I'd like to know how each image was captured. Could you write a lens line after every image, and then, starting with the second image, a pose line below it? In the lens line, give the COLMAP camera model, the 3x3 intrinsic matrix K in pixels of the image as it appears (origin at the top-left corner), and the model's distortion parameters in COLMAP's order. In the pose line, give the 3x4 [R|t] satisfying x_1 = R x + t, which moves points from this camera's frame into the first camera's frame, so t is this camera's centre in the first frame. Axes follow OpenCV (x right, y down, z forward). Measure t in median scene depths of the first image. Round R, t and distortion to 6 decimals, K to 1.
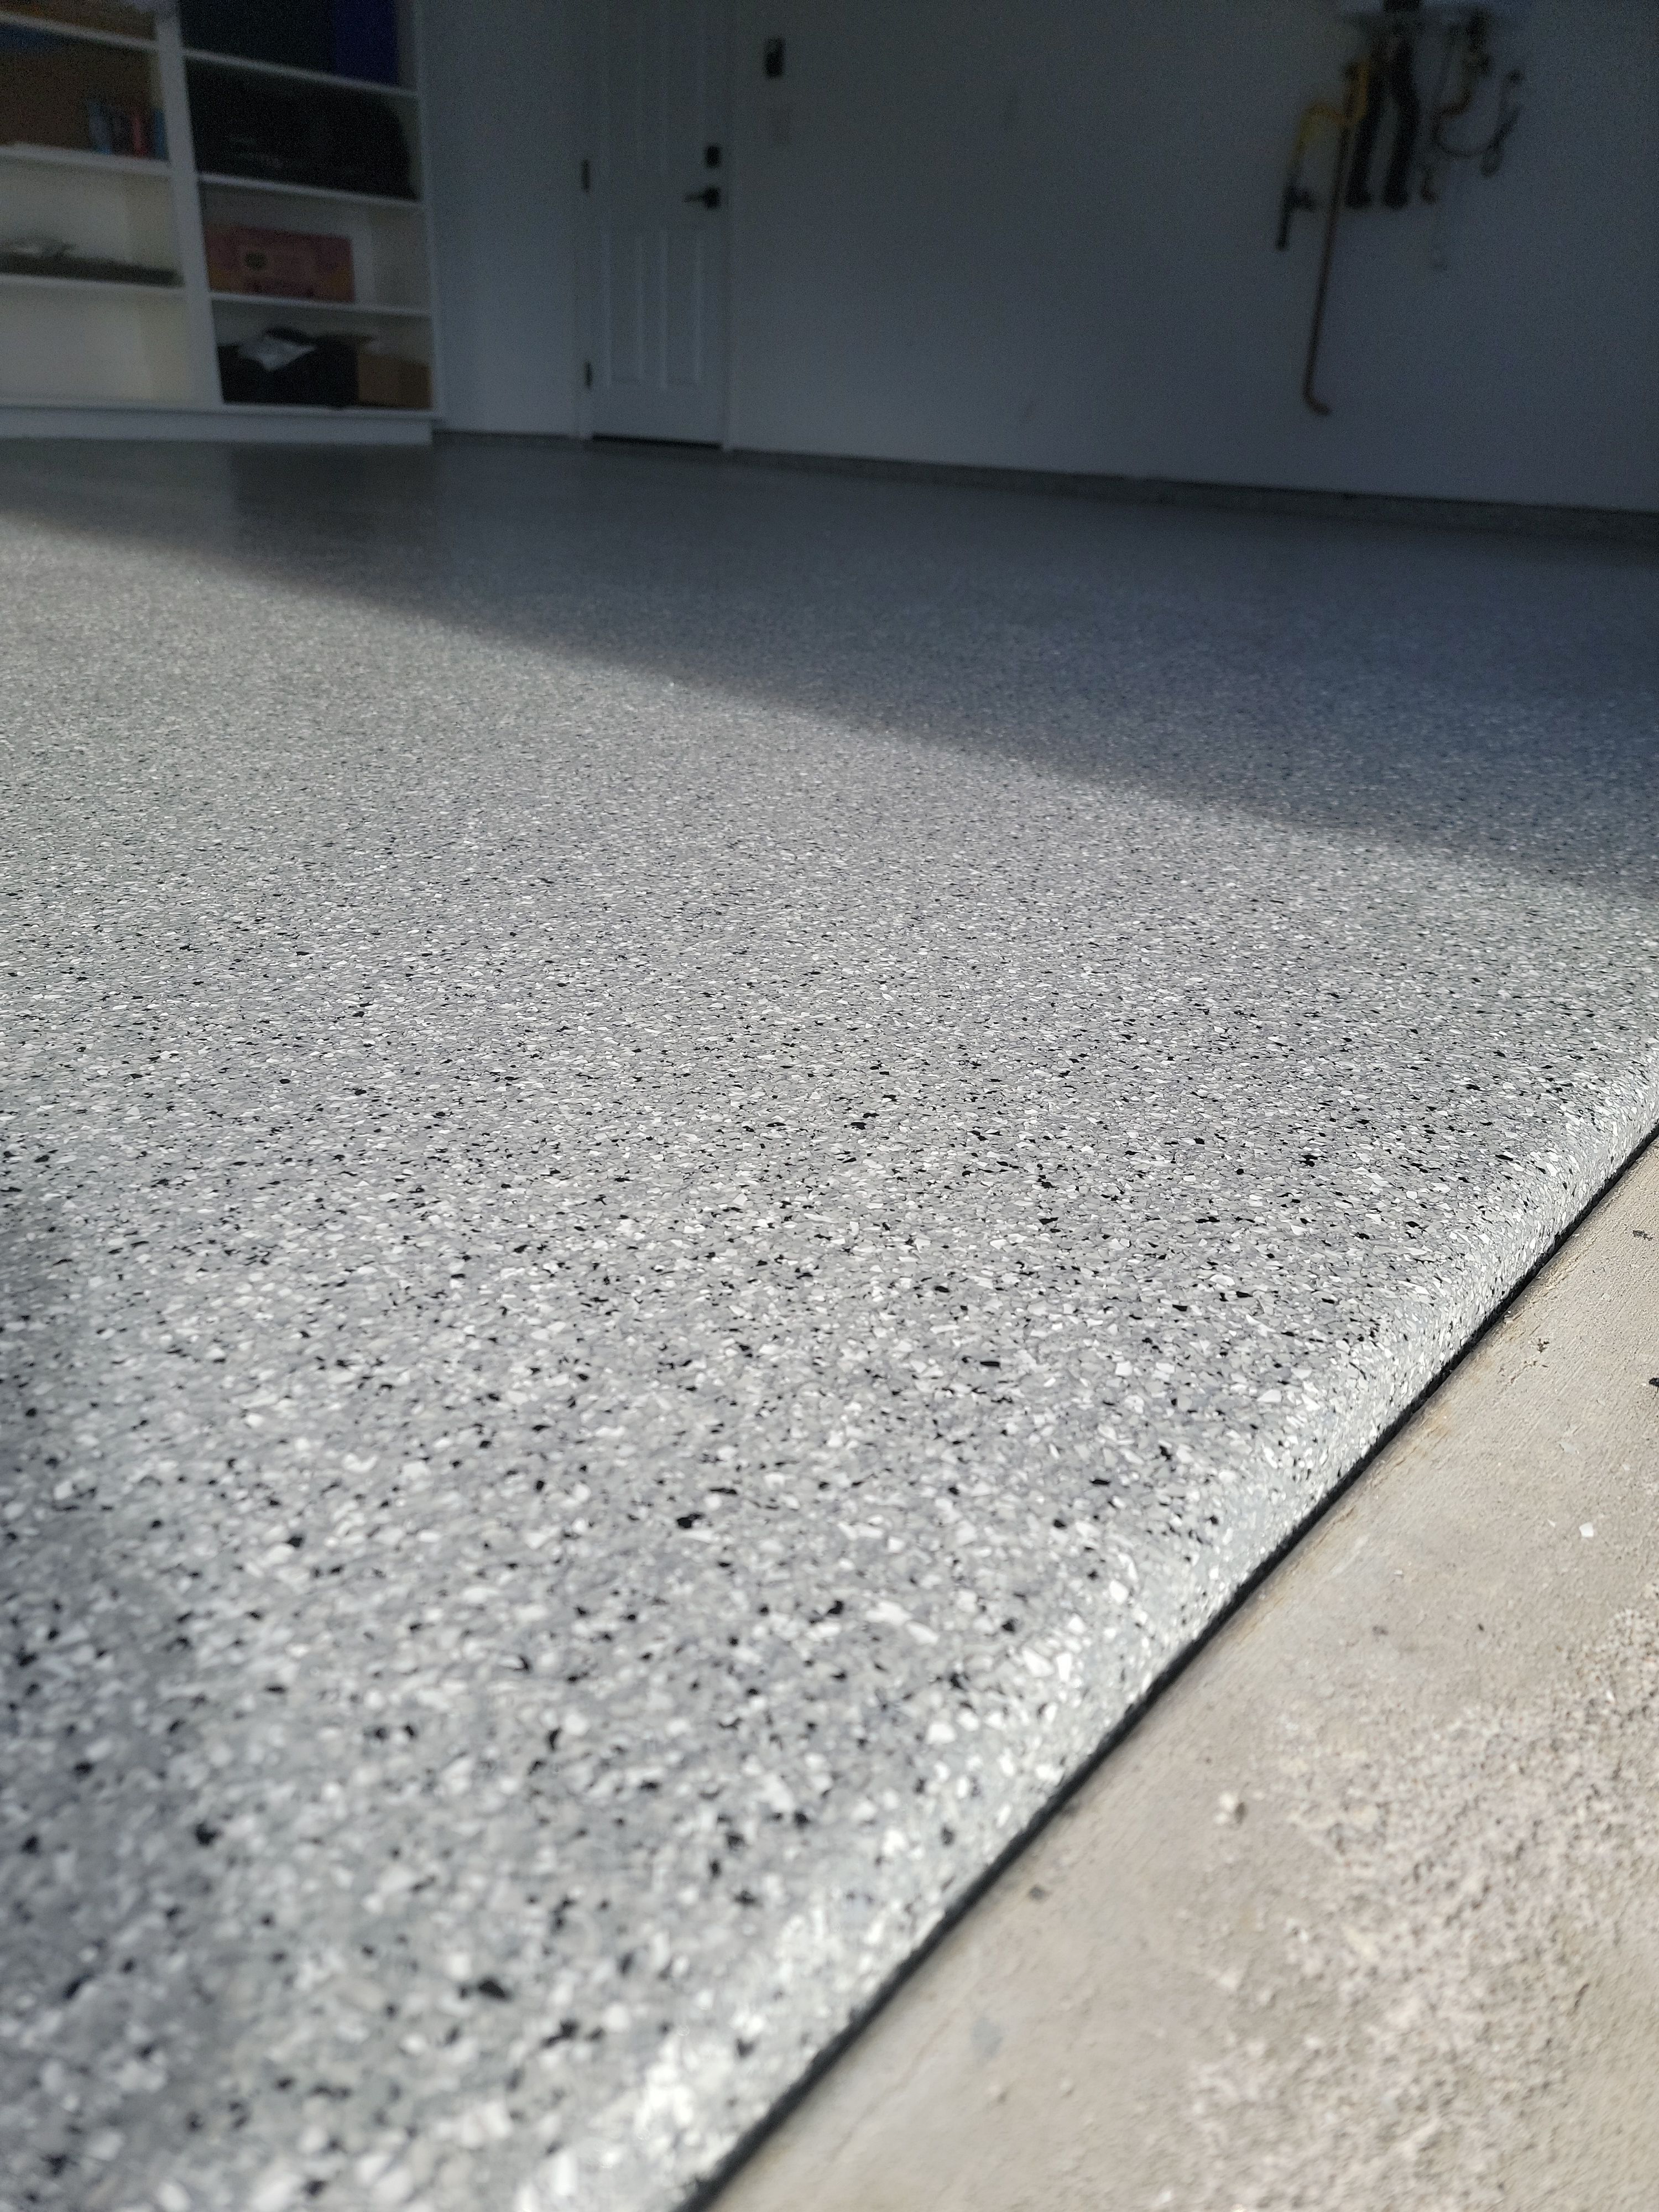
lens RADIAL K [[1577.2, 0, 815.3], [0, 1577.2, 1137.0], [0, 0, 1]] dist [0.077298, -0.055670]
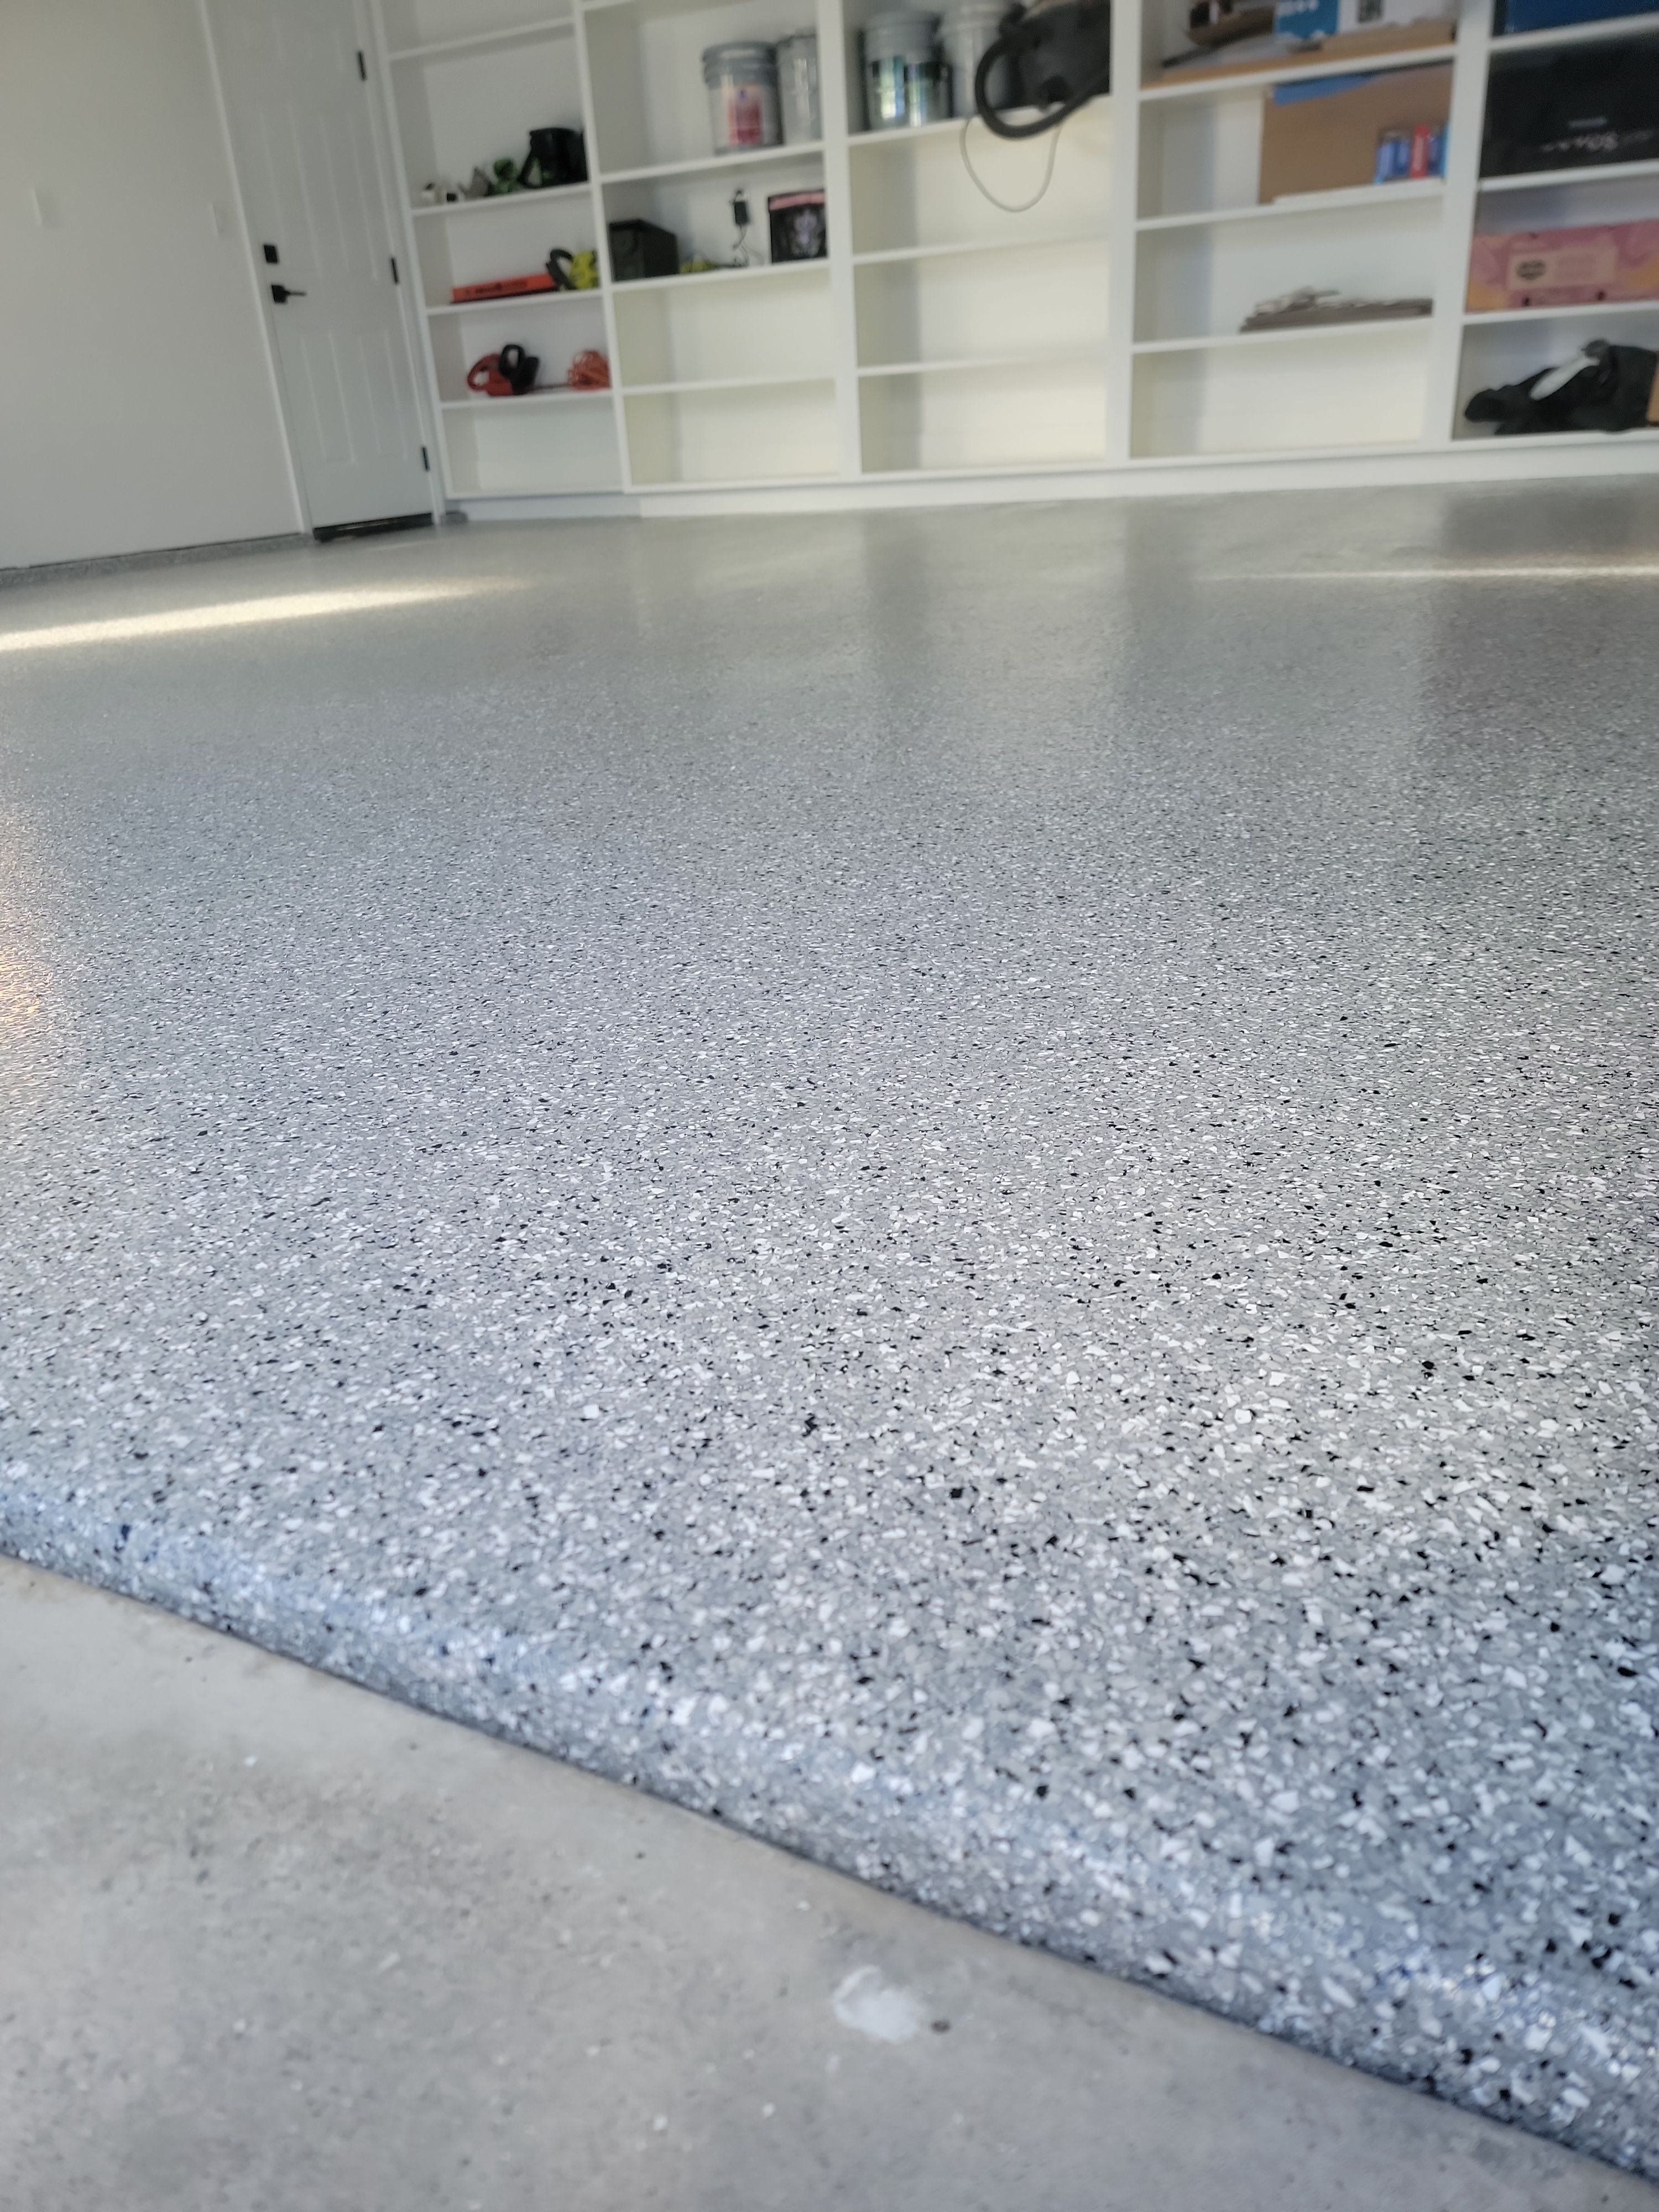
lens RADIAL K [[1577.2, 0, 815.3], [0, 1577.2, 1137.0], [0, 0, 1]] dist [0.077298, -0.055670]
pose [[0.229756, 0.361444, -0.903643, 0.502552], [-0.341867, 0.899287, 0.272781, -0.240031], [0.911230, 0.246252, 0.330182, 0.496388]]
